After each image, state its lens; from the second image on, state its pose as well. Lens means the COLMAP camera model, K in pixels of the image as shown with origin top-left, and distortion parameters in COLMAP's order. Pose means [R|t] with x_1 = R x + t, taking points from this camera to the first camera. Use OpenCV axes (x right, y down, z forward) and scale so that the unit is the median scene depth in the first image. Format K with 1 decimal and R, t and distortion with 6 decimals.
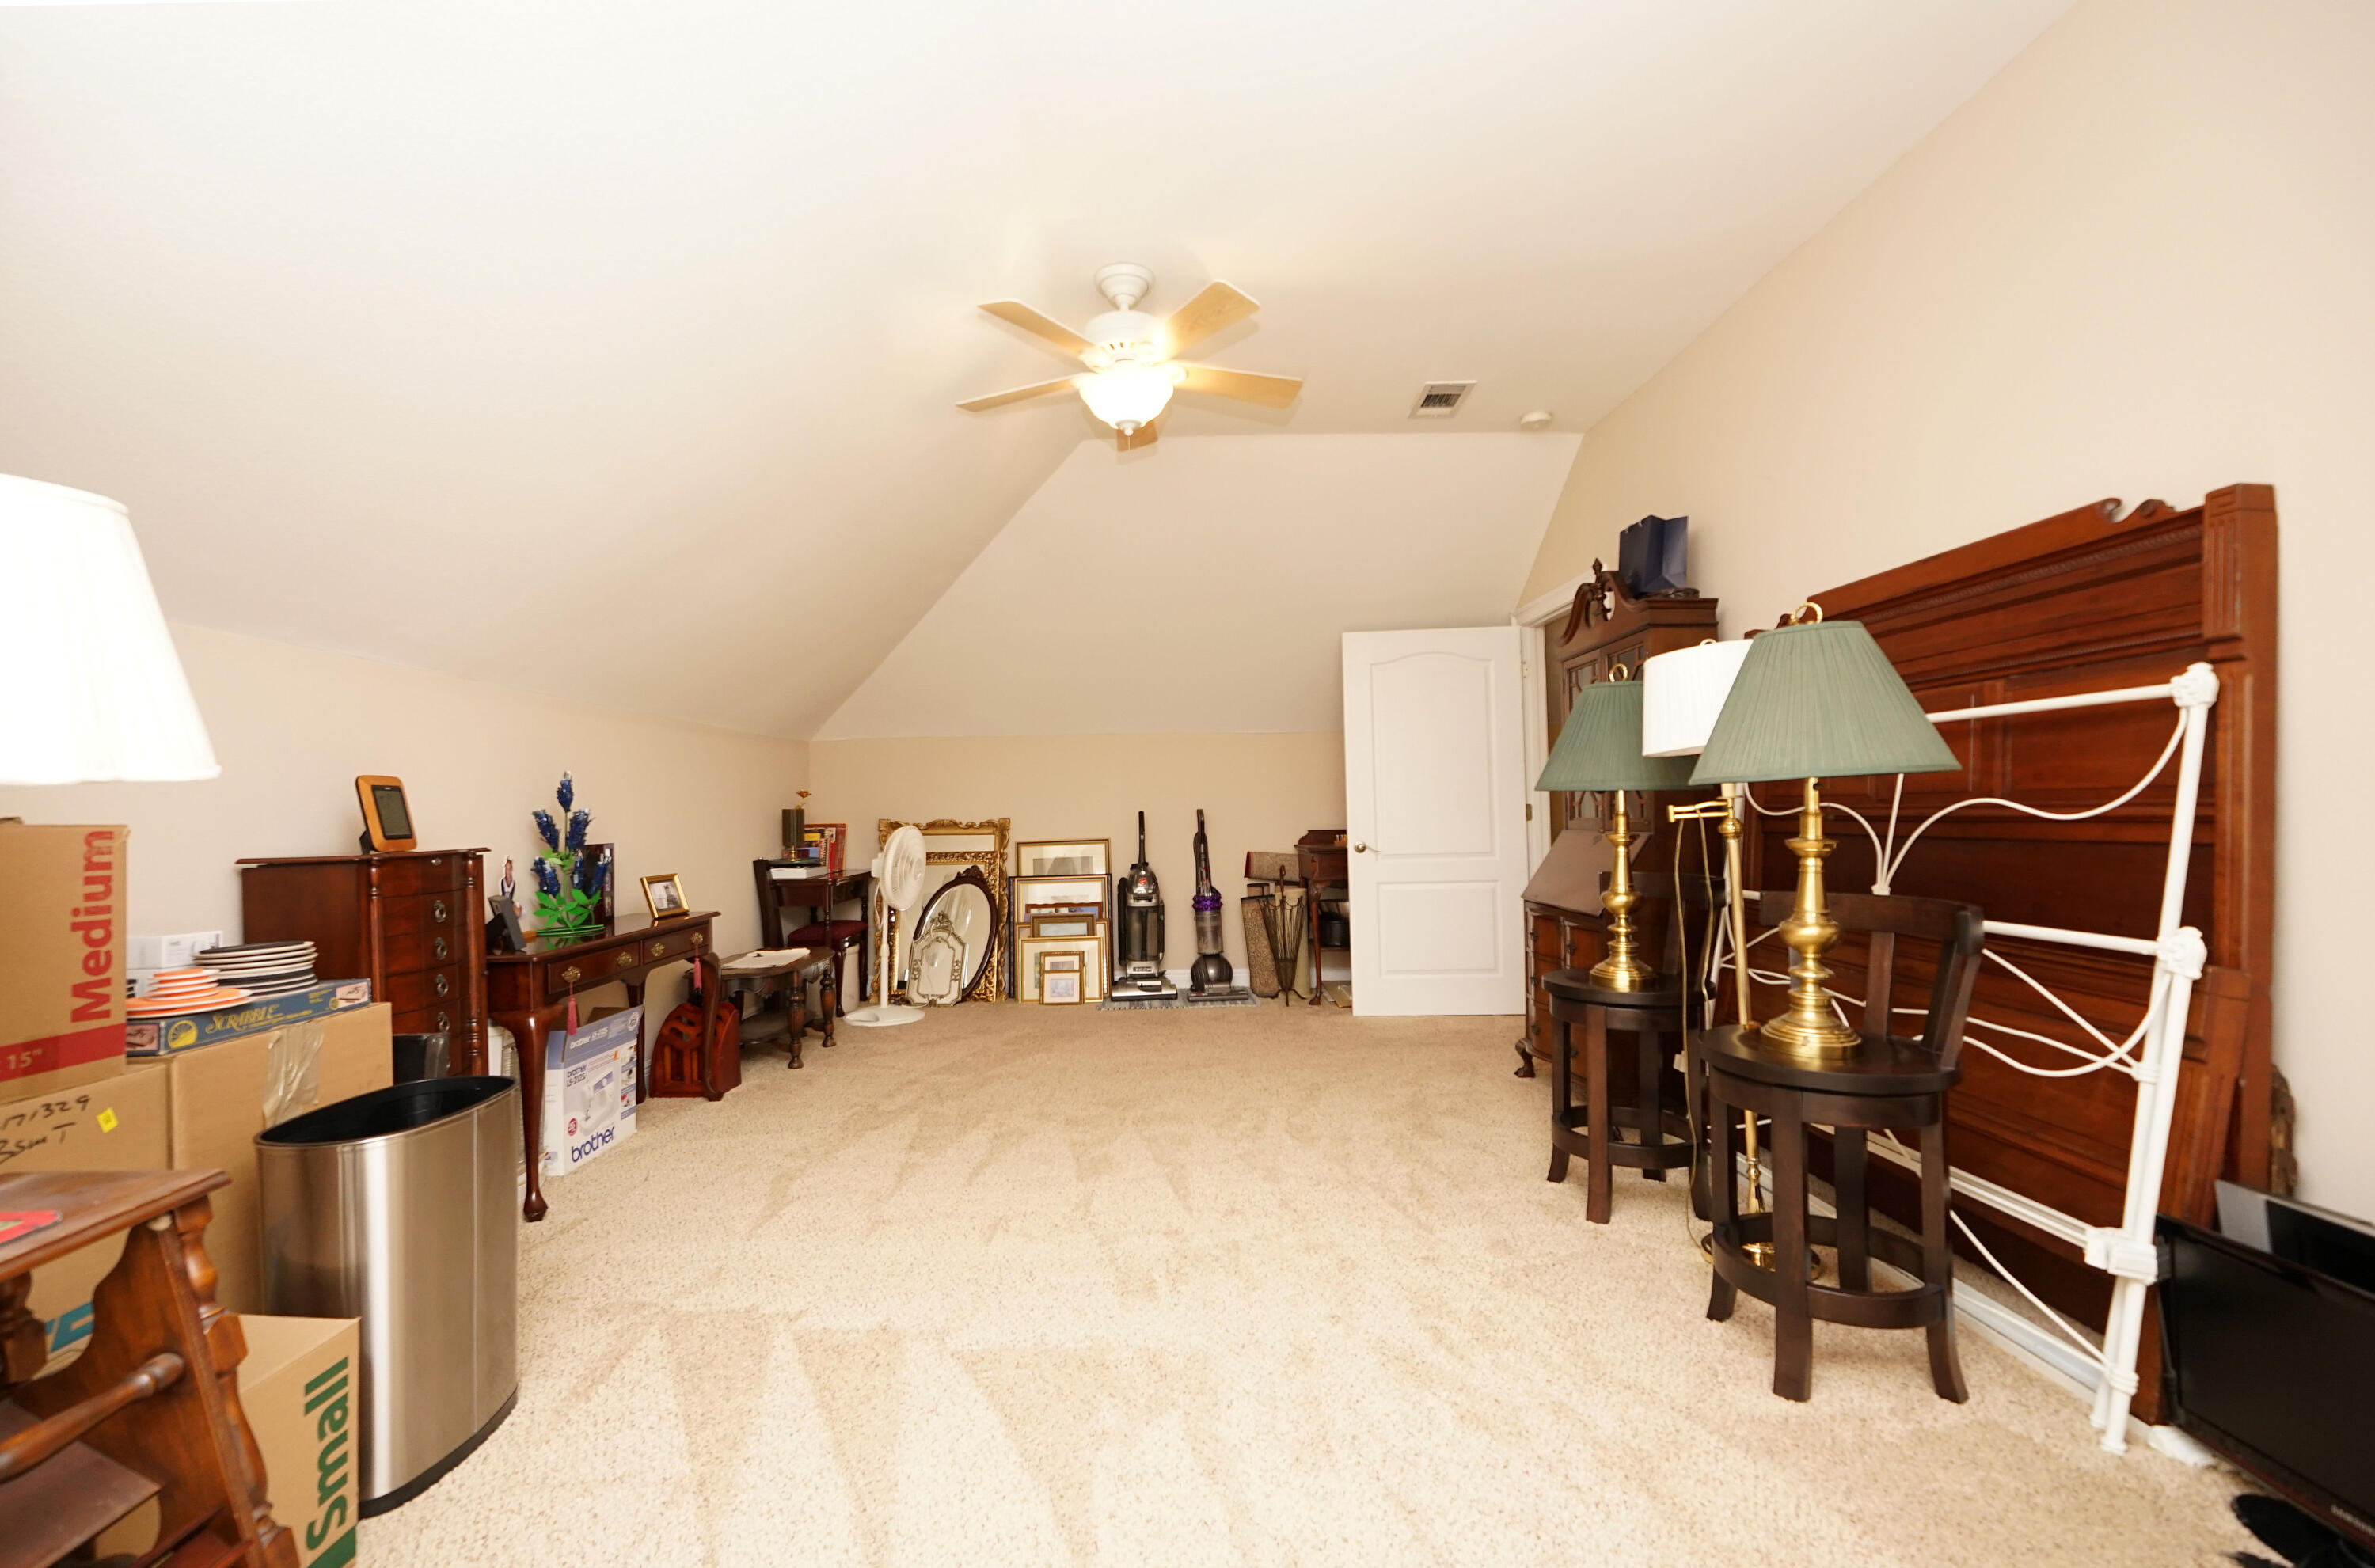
lens RADIAL K [[1006.9, 0, 1187.5], [0, 1006.9, 784.0], [0, 0, 1]] dist [-0.002064, 0.000123]
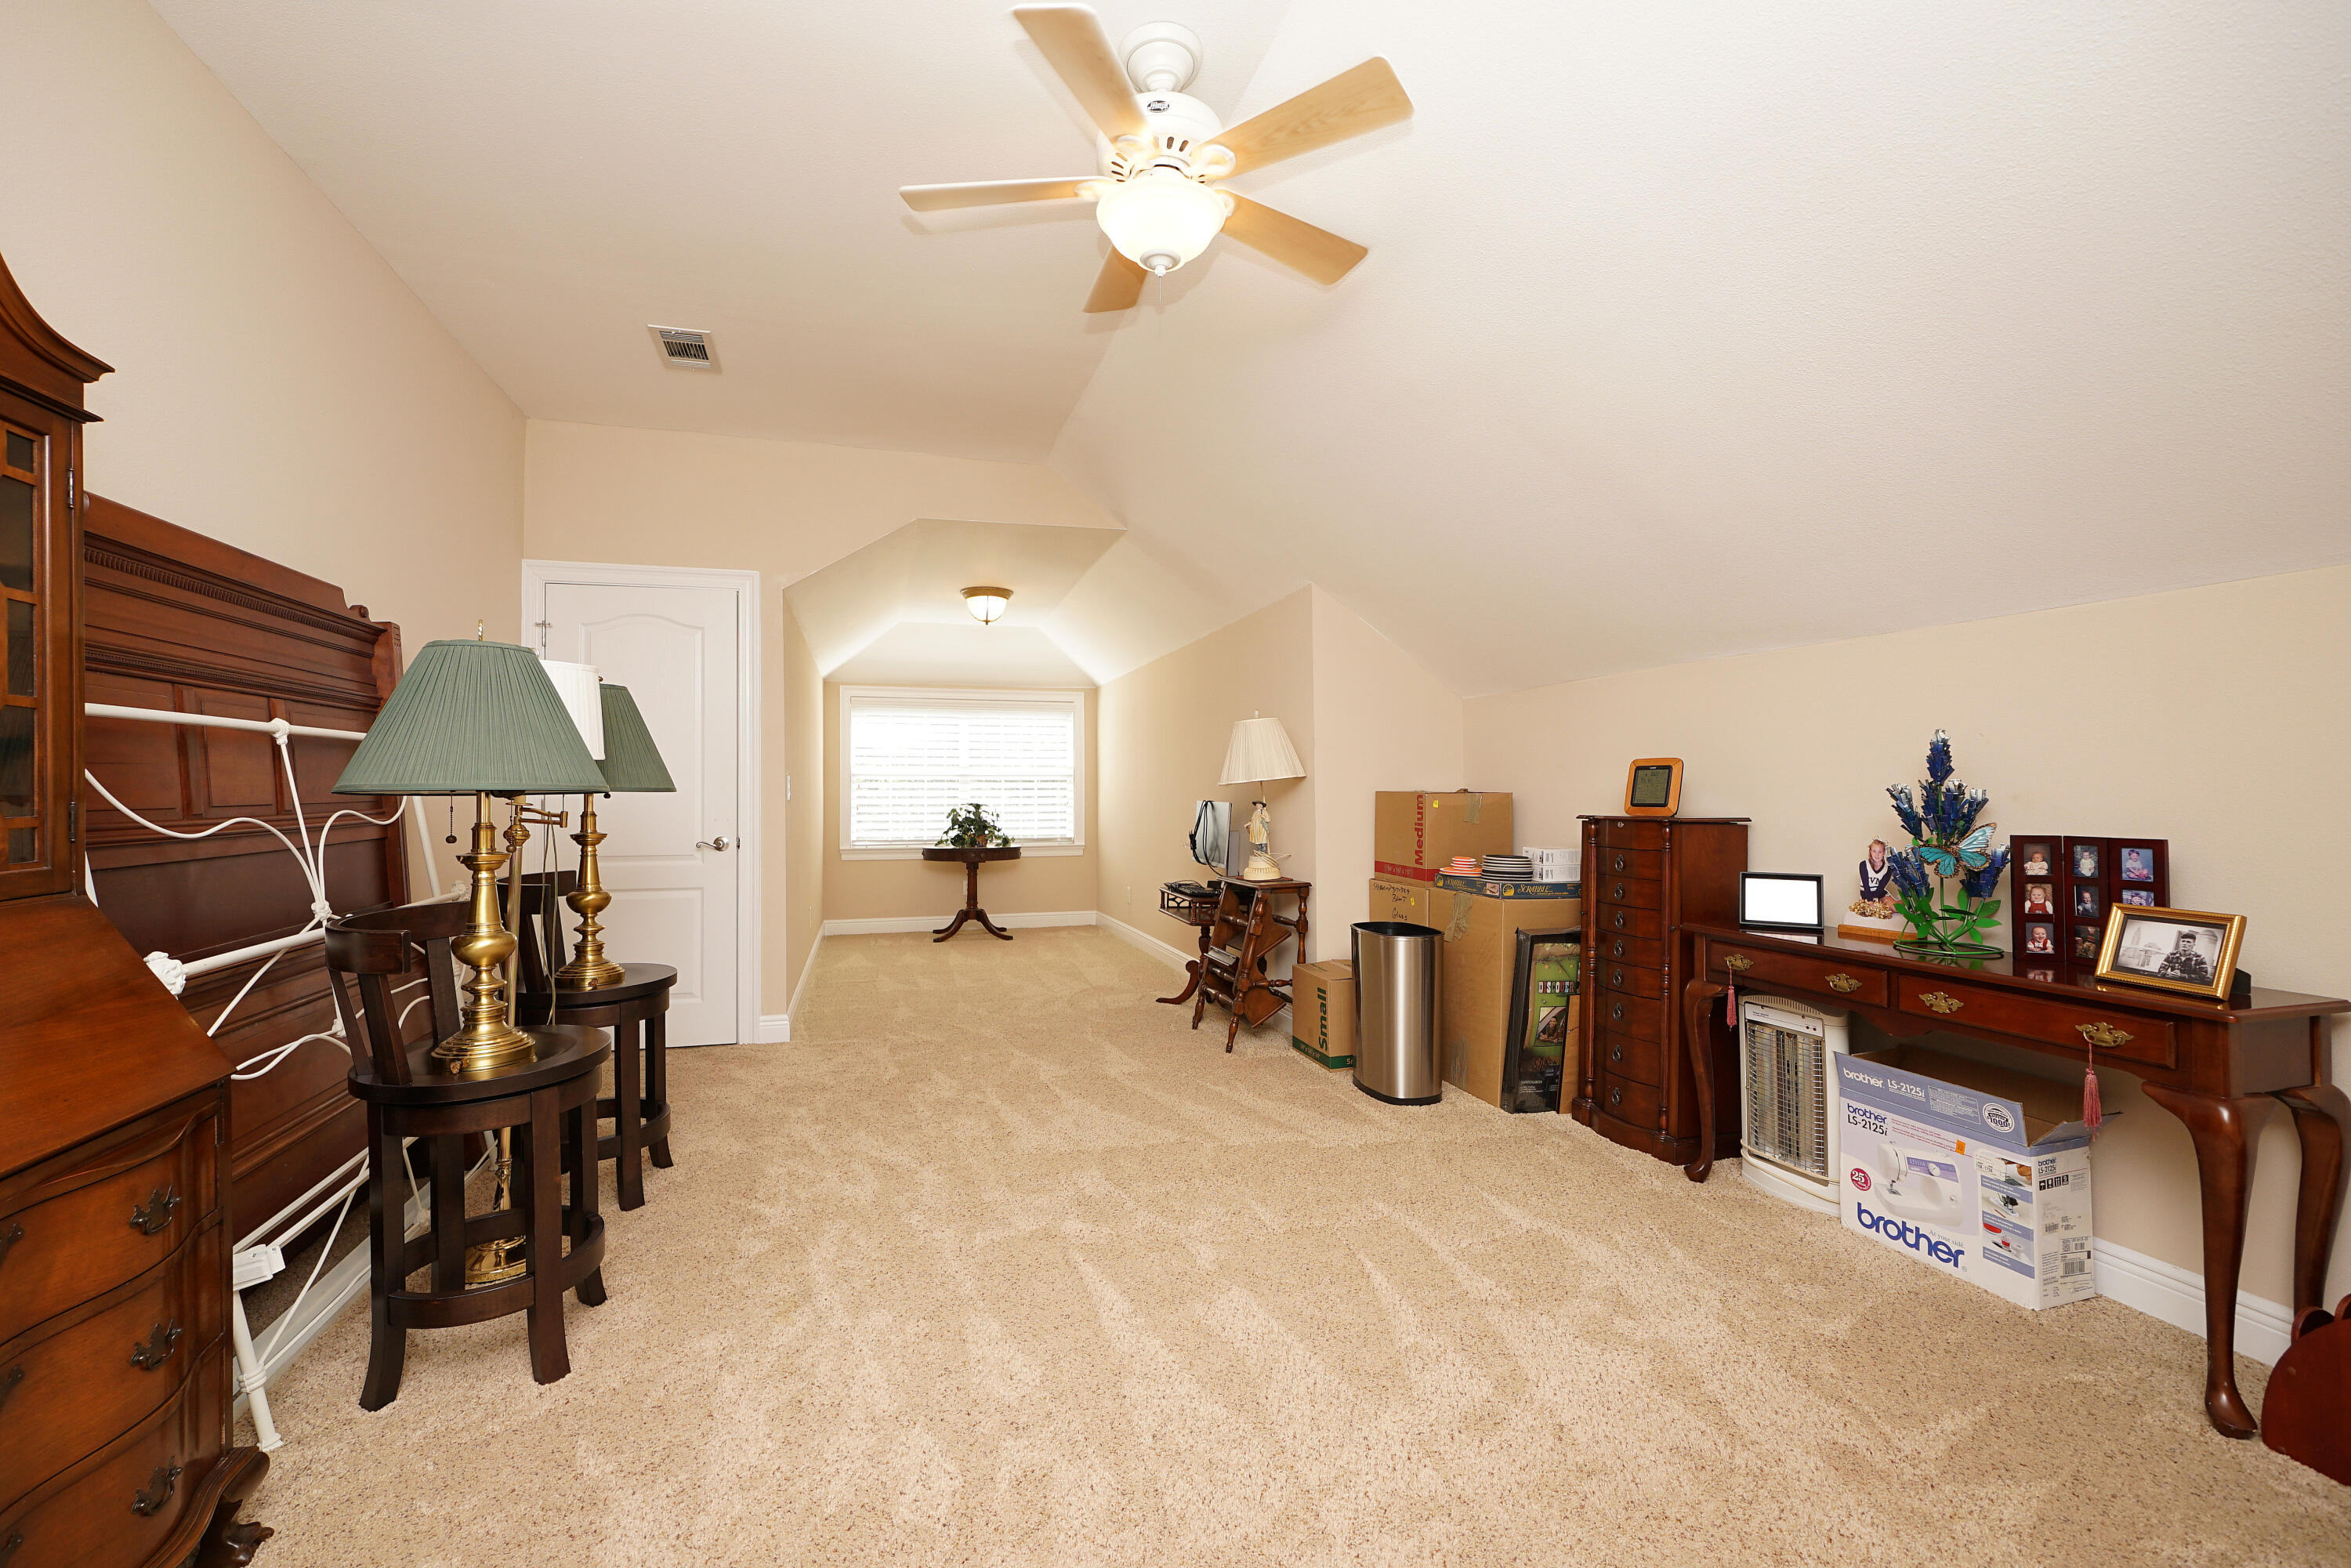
lens RADIAL K [[1006.4, 0, 1138.4], [0, 1006.4, 780.3], [0, 0, 1]] dist [-0.013034, 0.000466]
pose [[-0.972808, 0.021179, -0.230644, 0.157941], [0.028320, 0.999215, -0.027697, 0.037989], [0.229876, -0.033475, -0.972644, 2.110498]]
